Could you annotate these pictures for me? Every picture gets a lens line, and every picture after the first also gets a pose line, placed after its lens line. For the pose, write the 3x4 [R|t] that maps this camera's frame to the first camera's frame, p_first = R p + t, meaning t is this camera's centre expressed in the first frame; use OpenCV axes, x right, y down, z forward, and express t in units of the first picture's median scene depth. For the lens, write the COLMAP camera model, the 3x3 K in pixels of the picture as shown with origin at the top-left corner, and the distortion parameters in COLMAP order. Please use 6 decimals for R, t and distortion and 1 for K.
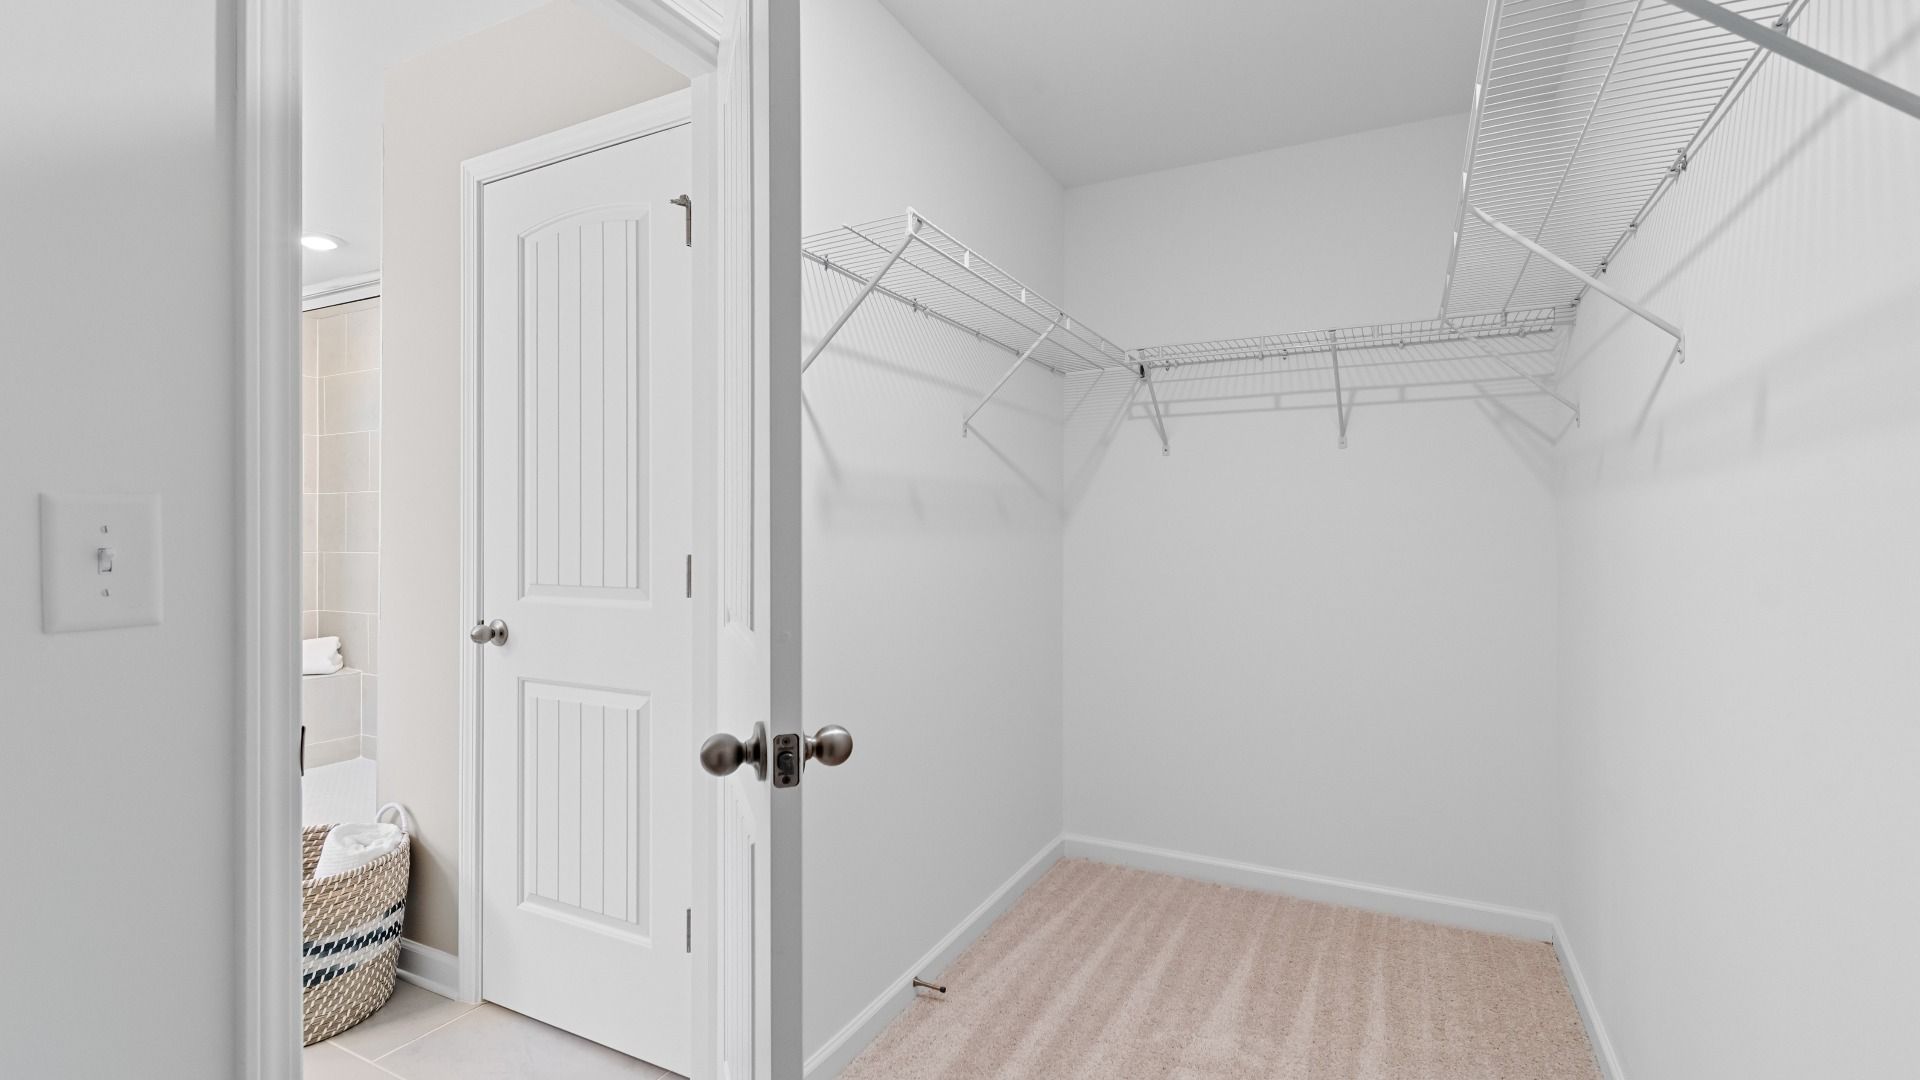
lens RADIAL K [[864.4, 0, 961.1], [0, 864.4, 534.7], [0, 0, 1]] dist [0.002556, -0.002772]
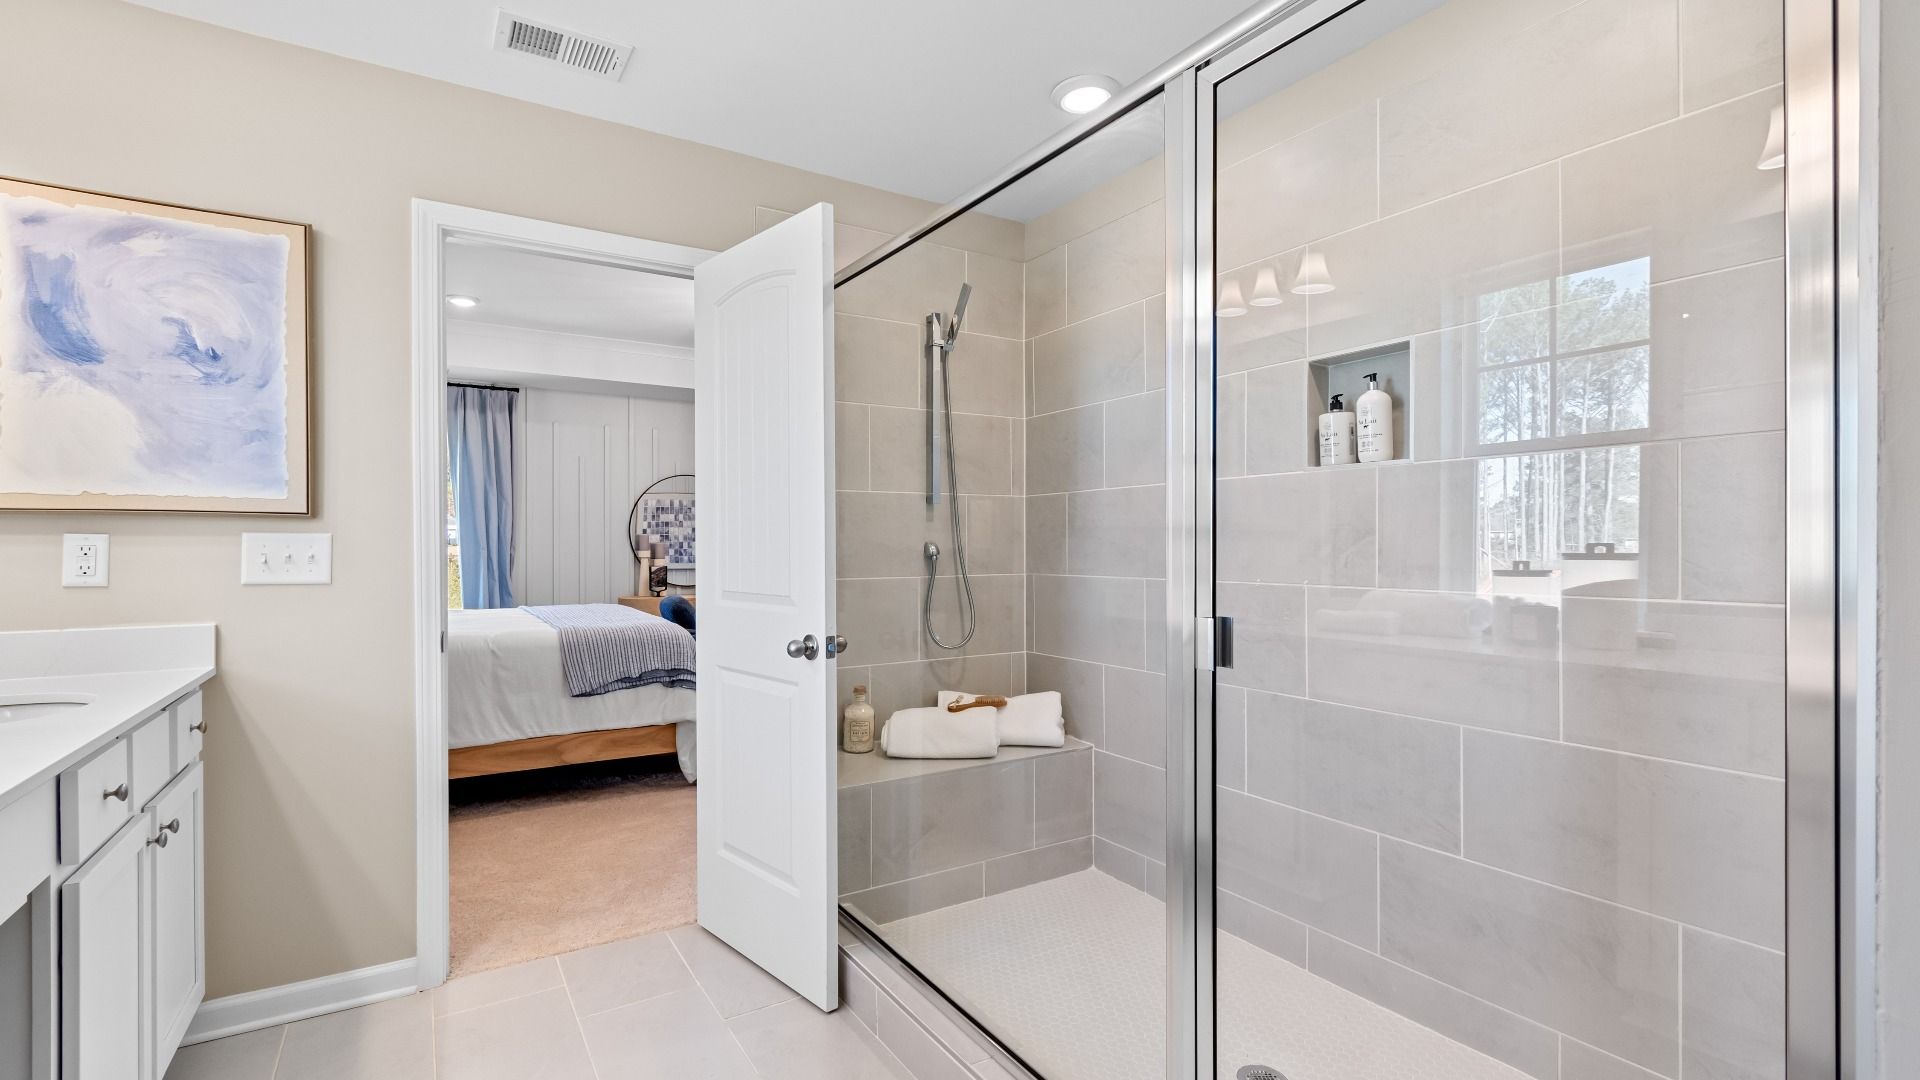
lens RADIAL K [[864.4, 0, 960.9], [0, 864.4, 546.2], [0, 0, 1]] dist [0.002556, -0.002772]
pose [[0.855634, -0.004018, -0.517566, -0.420546], [0.005191, 0.999986, 0.000819, -0.005127], [0.517556, -0.003388, 0.855643, 0.344121]]
